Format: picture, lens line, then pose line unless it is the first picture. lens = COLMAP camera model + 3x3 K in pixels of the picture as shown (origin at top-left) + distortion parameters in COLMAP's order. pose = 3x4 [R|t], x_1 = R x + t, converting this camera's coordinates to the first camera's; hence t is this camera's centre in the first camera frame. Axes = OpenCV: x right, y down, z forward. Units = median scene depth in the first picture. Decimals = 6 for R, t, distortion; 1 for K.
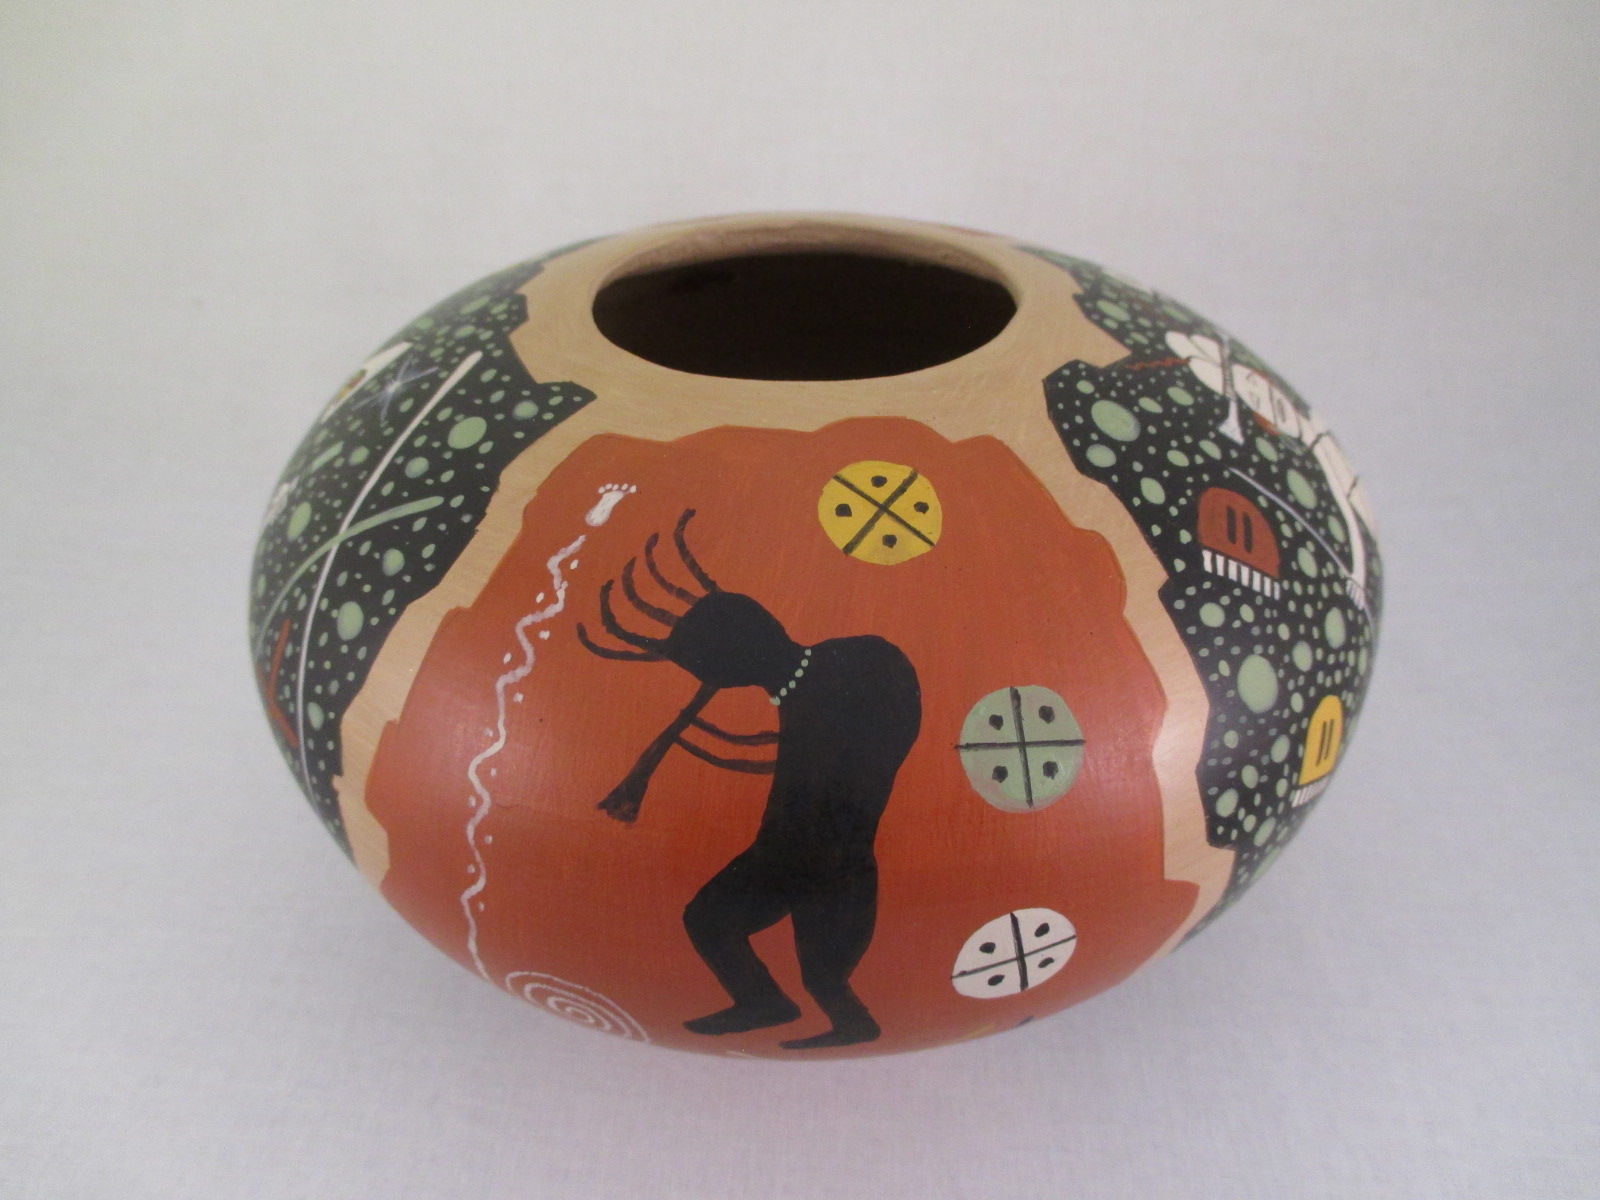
lens RADIAL K [[1329.8, 0, 795.7], [0, 1329.8, 601.9], [0, 0, 1]] dist [-0.031080, 0.011101]
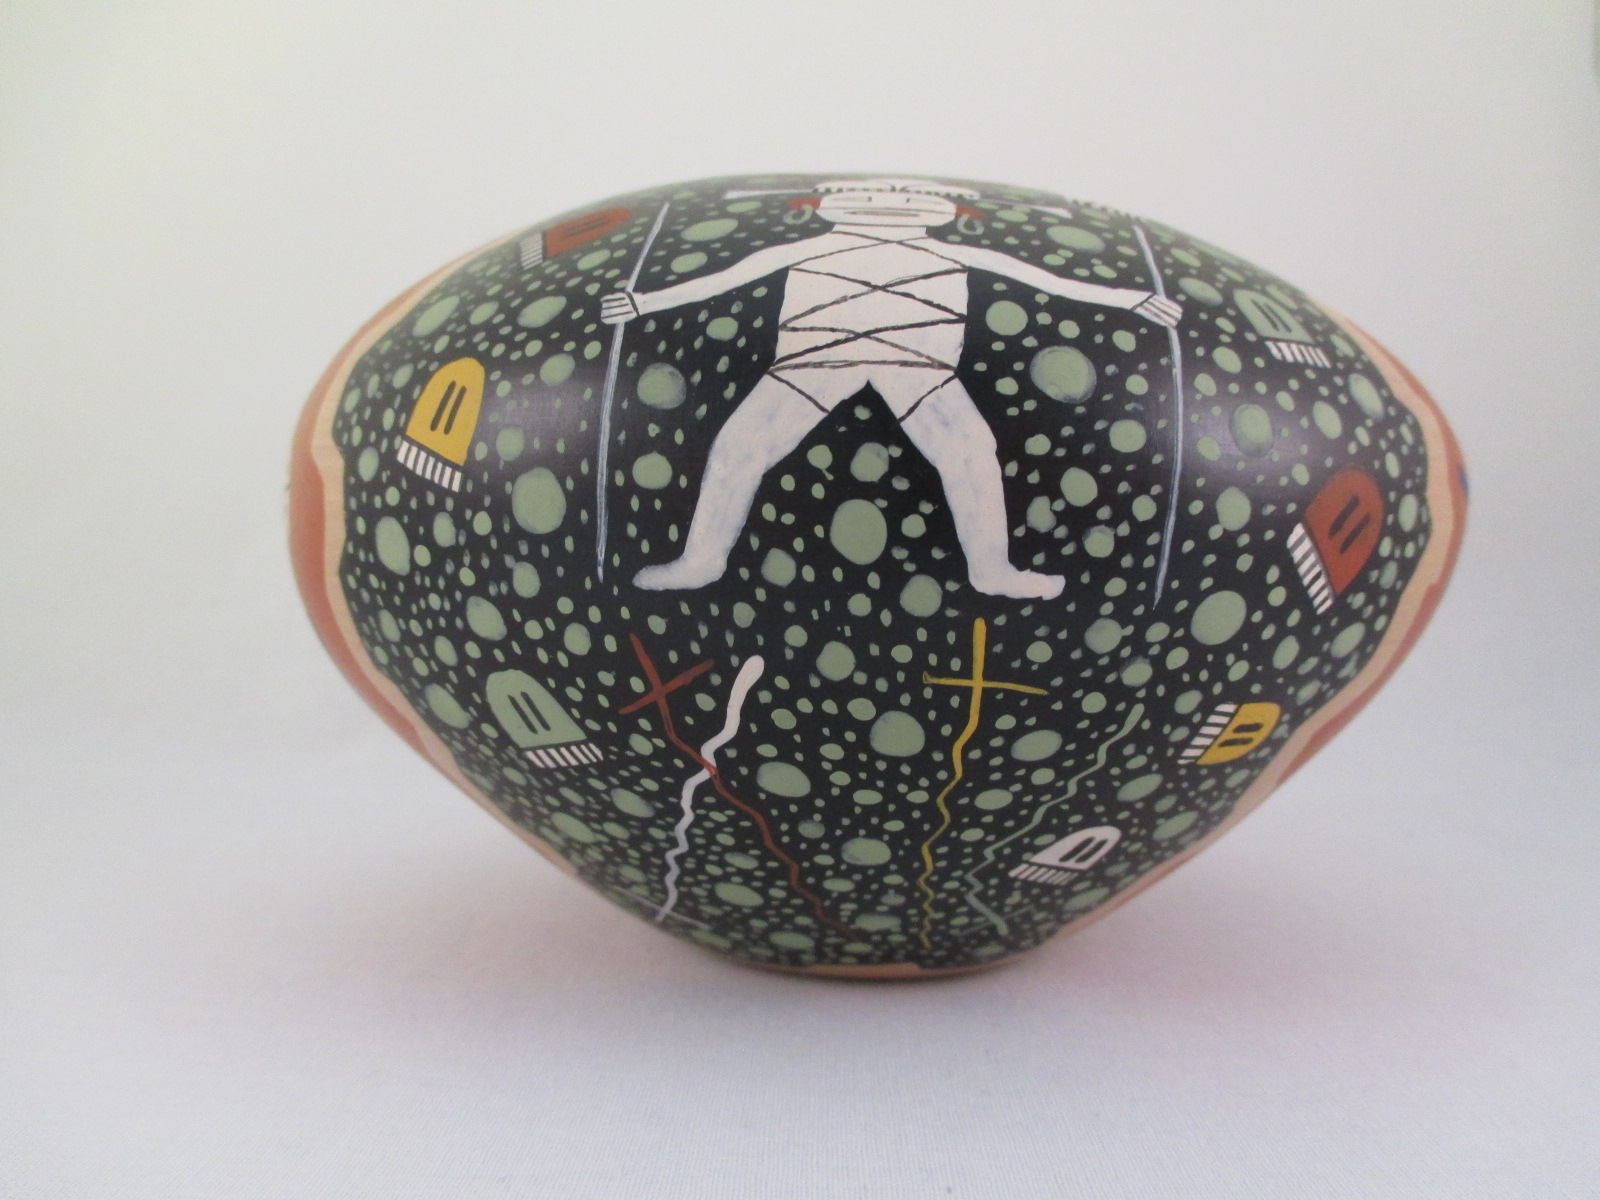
lens RADIAL K [[1329.8, 0, 800.1], [0, 1329.8, 600.8], [0, 0, 1]] dist [-0.031080, 0.011101]
pose [[0.147475, 0.042955, -0.988133, 1.377273], [-0.591739, 0.804362, -0.053348, 0.125322], [0.792525, 0.592584, 0.144042, 1.207850]]
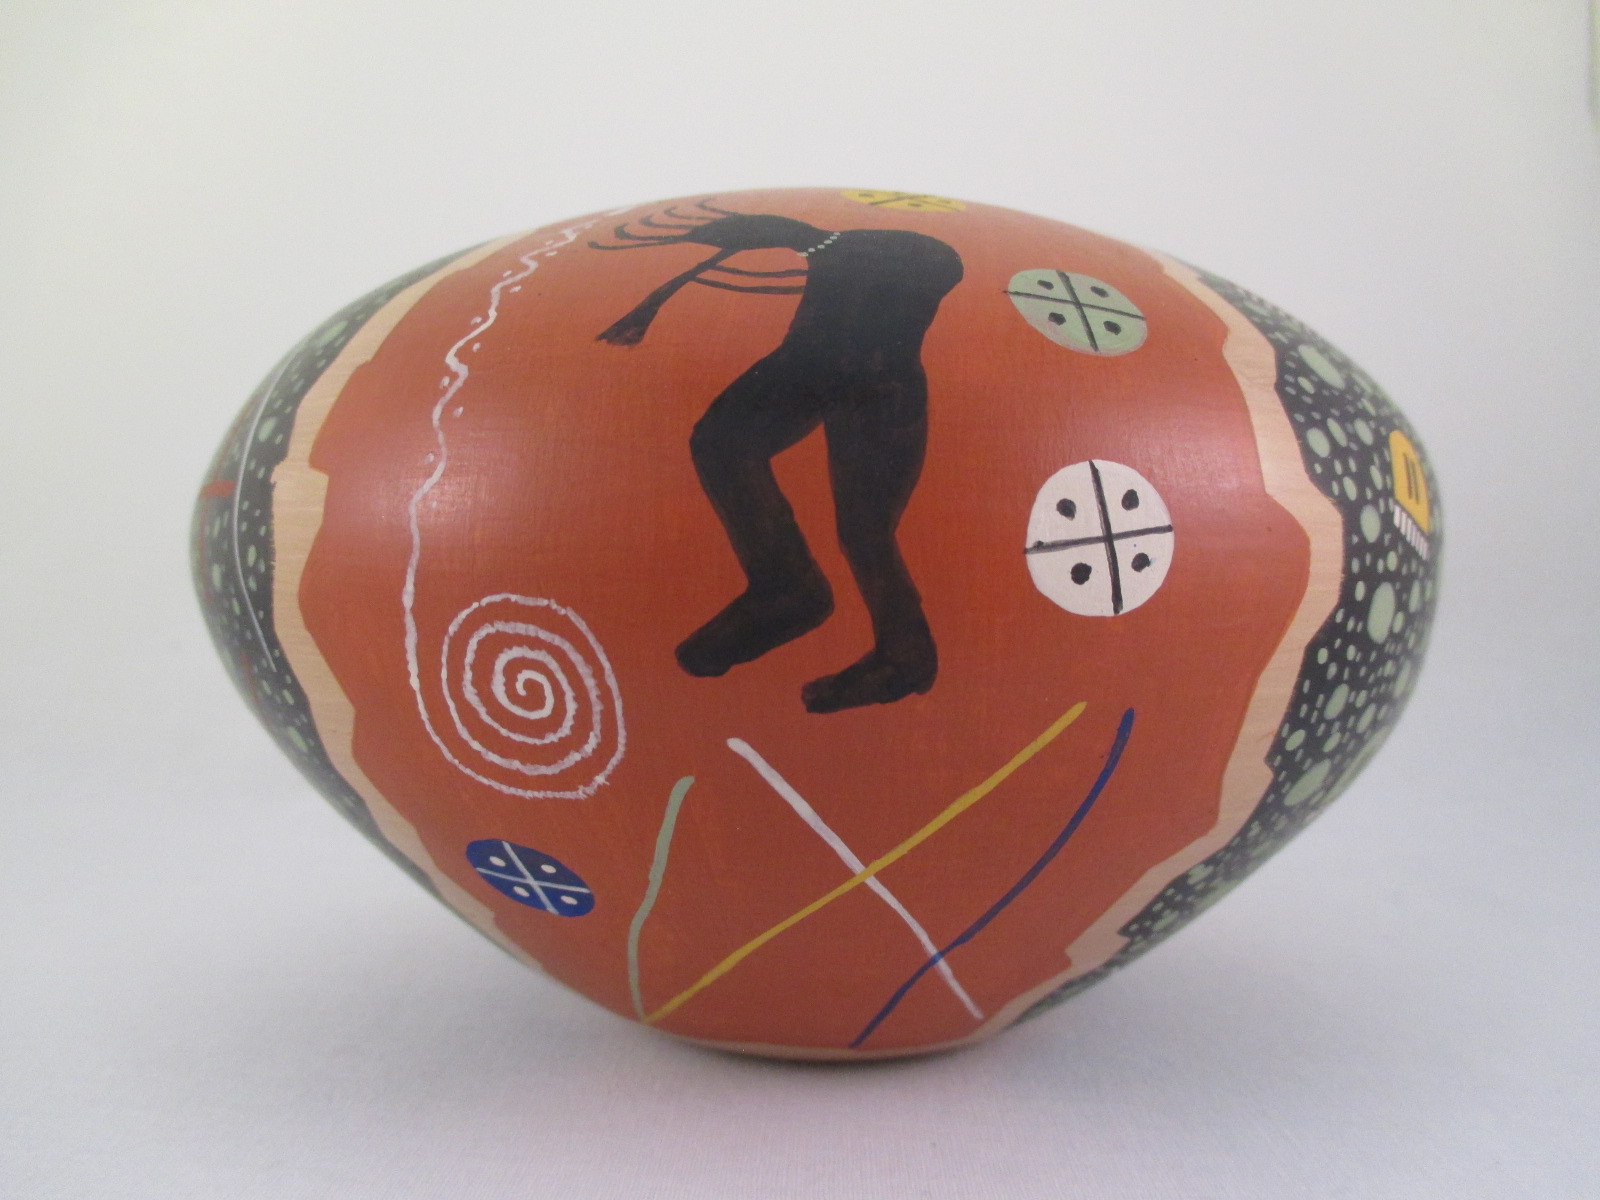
lens RADIAL K [[1329.8, 0, 805.5], [0, 1329.8, 593.1], [0, 0, 1]] dist [-0.031080, 0.011101]
pose [[0.999344, 0.016585, 0.032182, -0.035905], [0.005370, 0.811170, -0.584785, 0.730576], [-0.035804, 0.584575, 0.810549, 0.364549]]
